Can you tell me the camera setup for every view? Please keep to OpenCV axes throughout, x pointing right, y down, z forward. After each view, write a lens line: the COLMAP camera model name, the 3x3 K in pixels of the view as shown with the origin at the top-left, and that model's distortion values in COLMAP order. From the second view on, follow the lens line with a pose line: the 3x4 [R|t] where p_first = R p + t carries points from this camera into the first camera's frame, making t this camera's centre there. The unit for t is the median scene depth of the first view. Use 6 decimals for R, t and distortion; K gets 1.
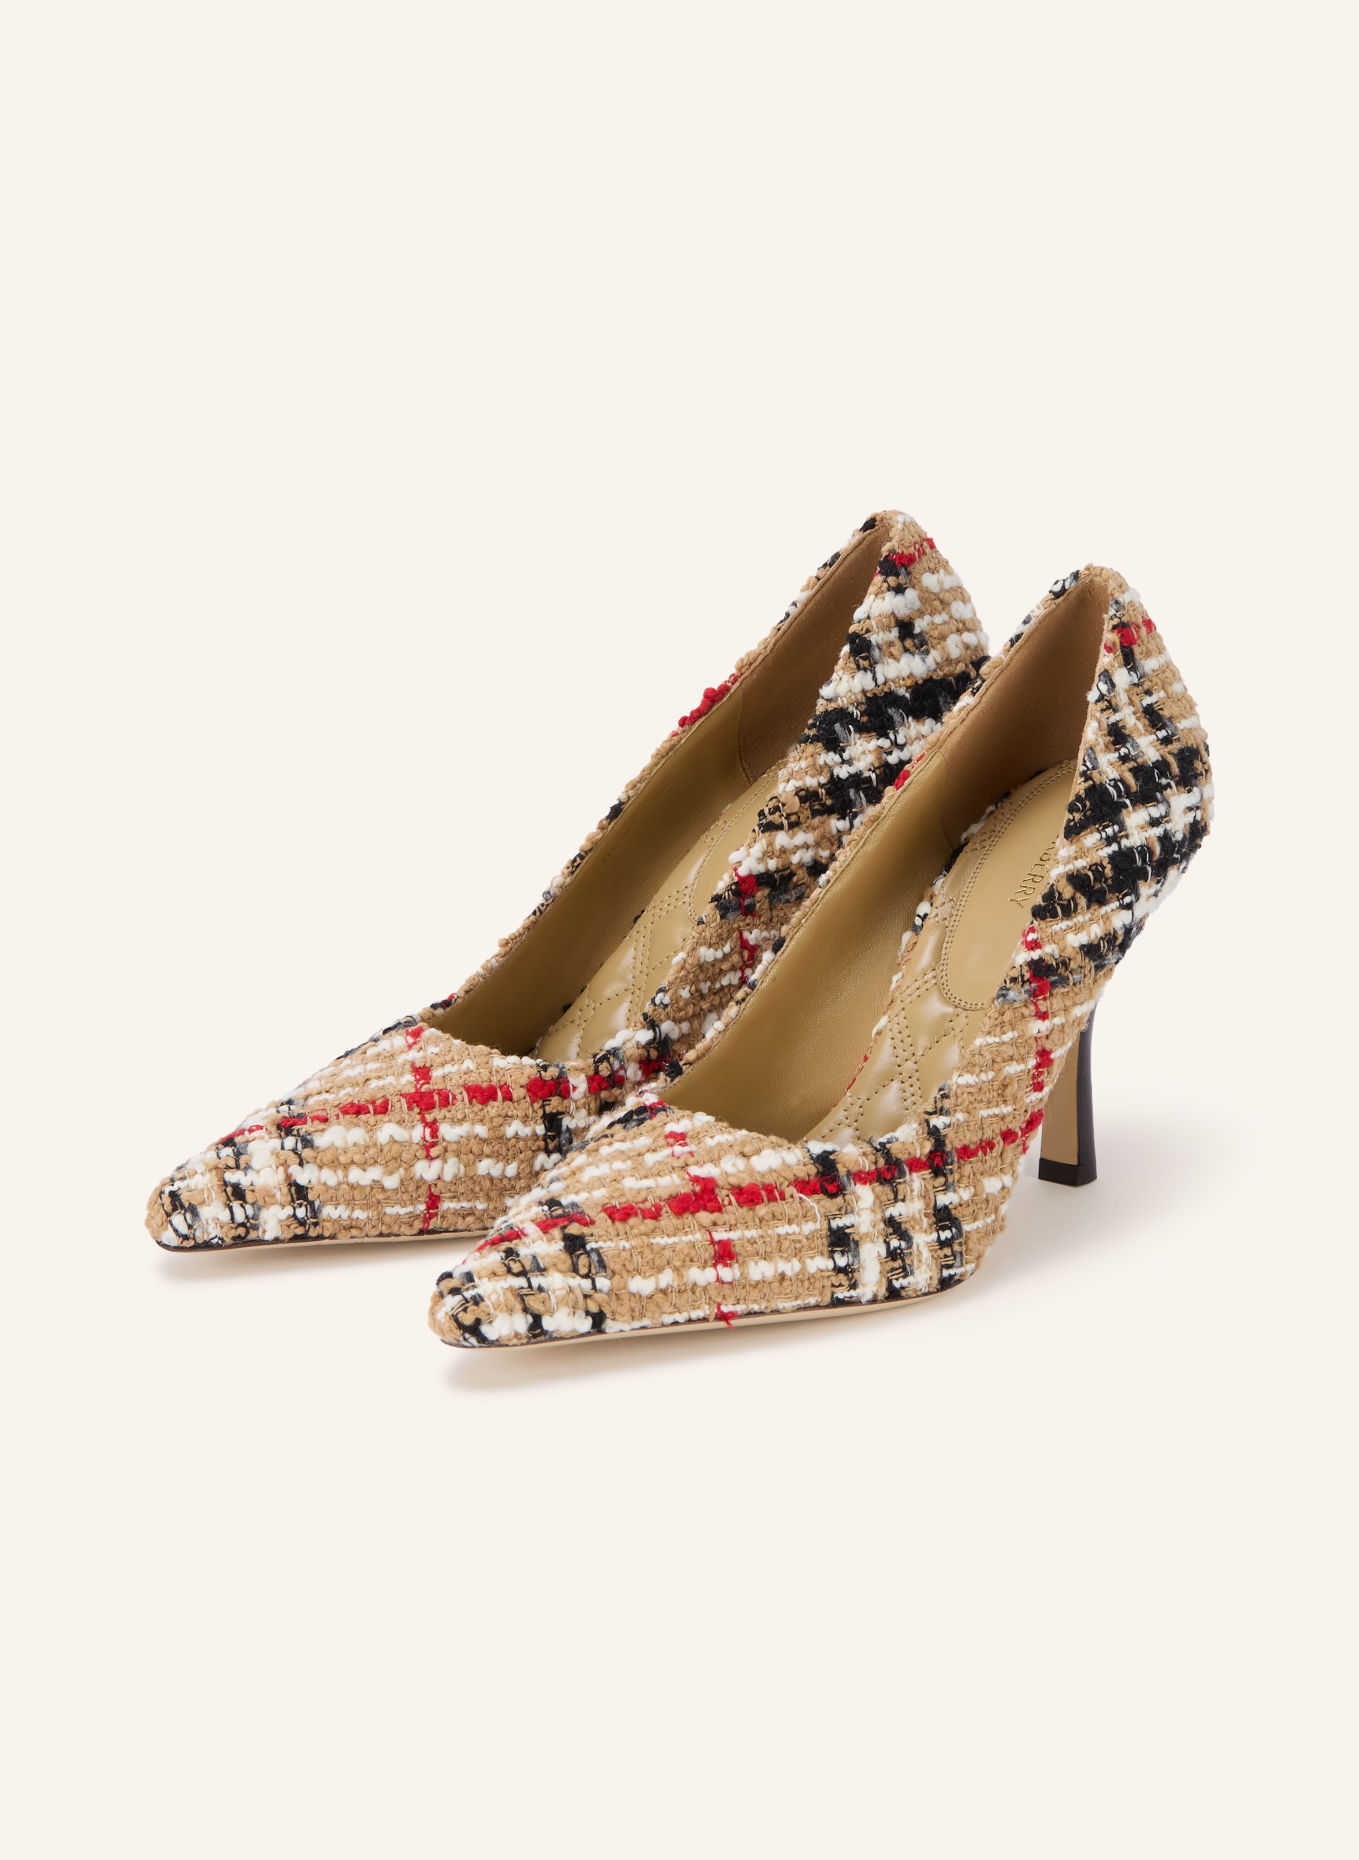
lens RADIAL K [[5510.4, 0, 679.5], [0, 5510.4, 929.1], [0, 0, 1]] dist [0.616044, 0.000000]
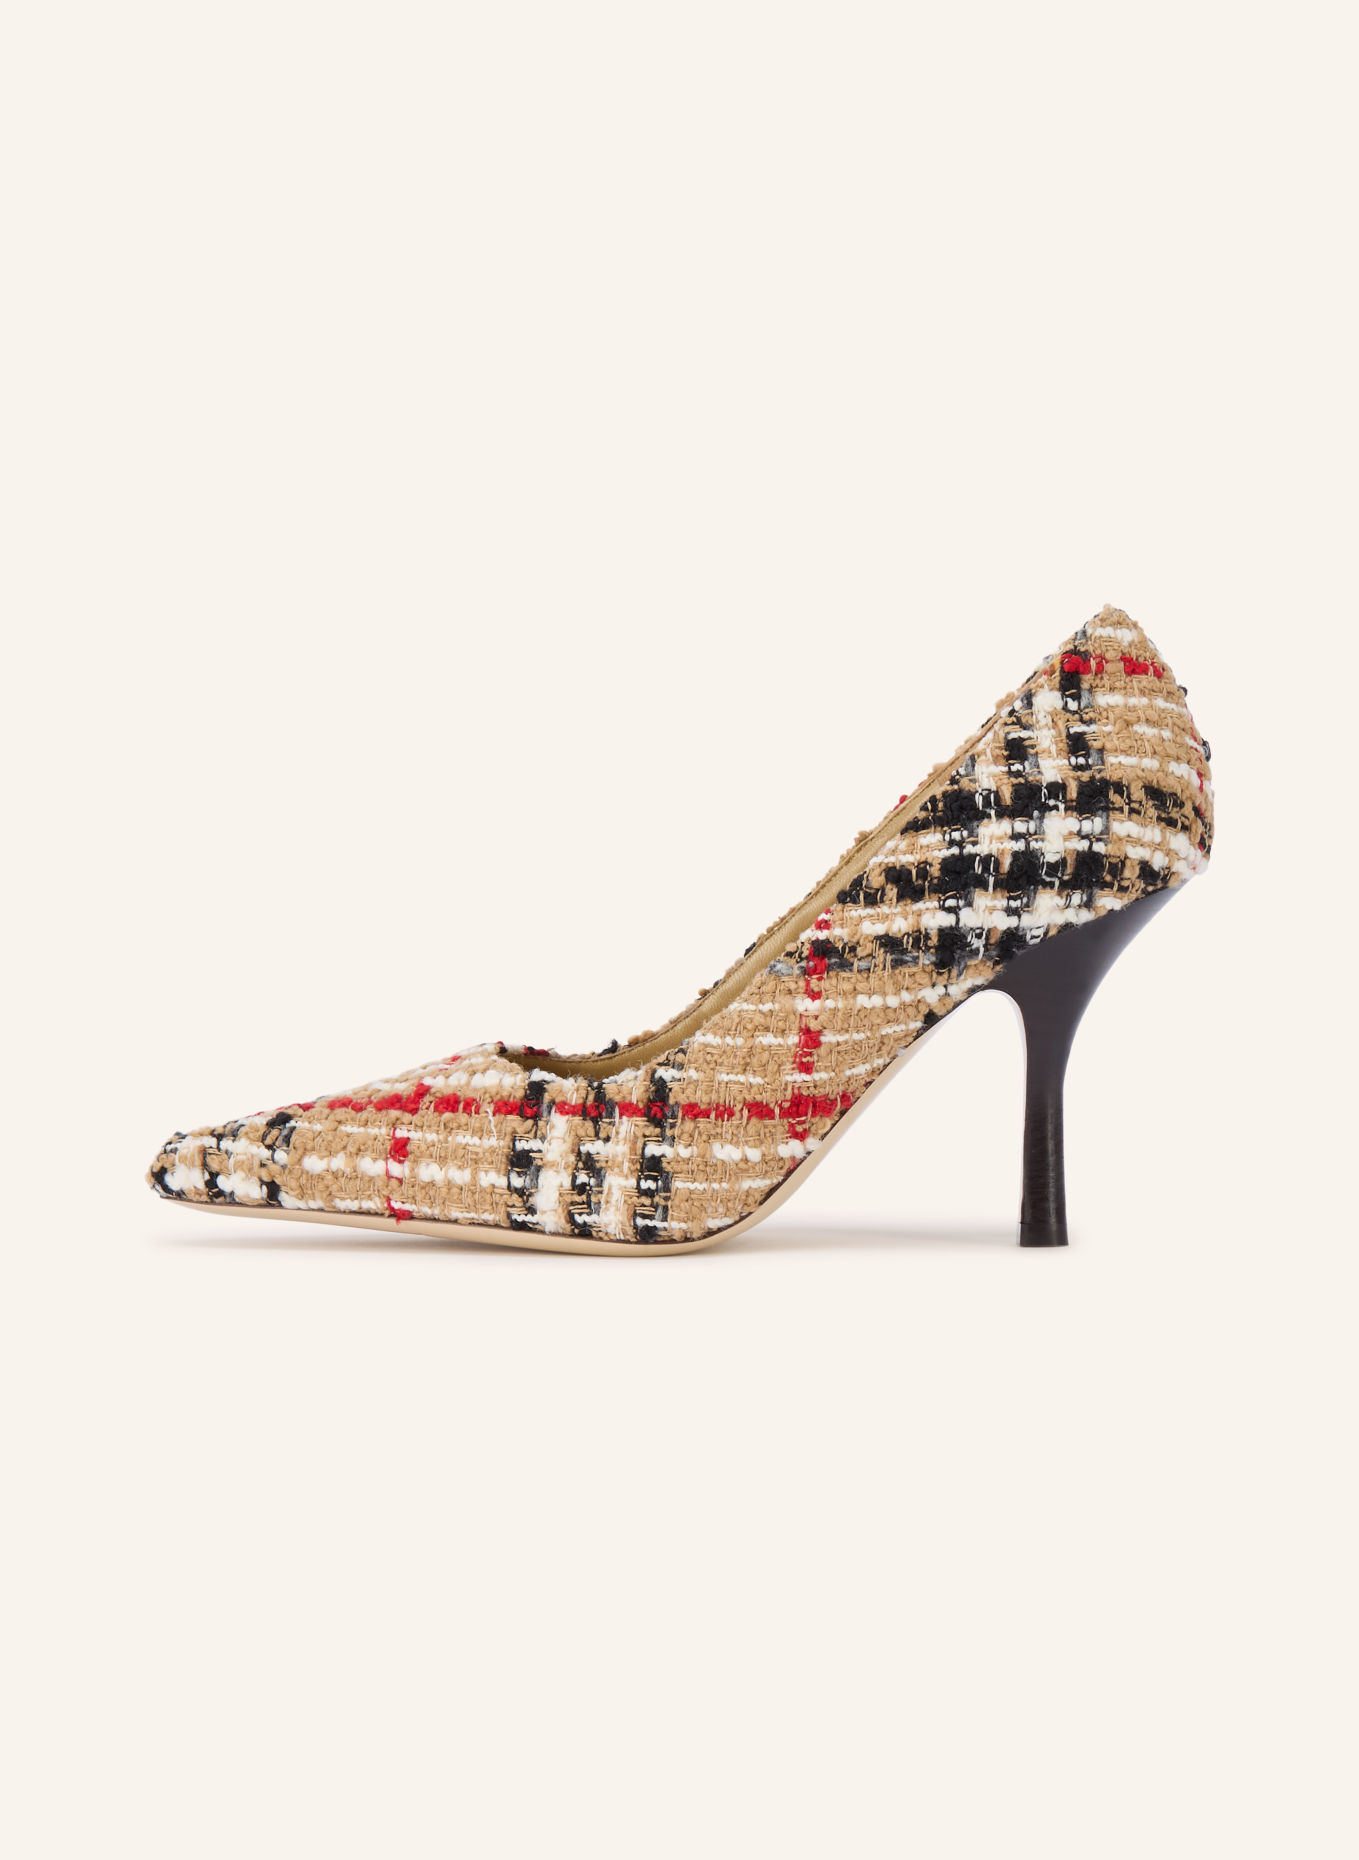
lens RADIAL K [[5510.4, 0, 679.0], [0, 5510.4, 930.5], [0, 0, 1]] dist [0.616044, 0.000000]
pose [[0.778017, 0.088393, -0.621993, 0.668547], [-0.192593, 0.975941, -0.102212, 0.111424], [0.597994, 0.199314, 0.776323, 0.221496]]
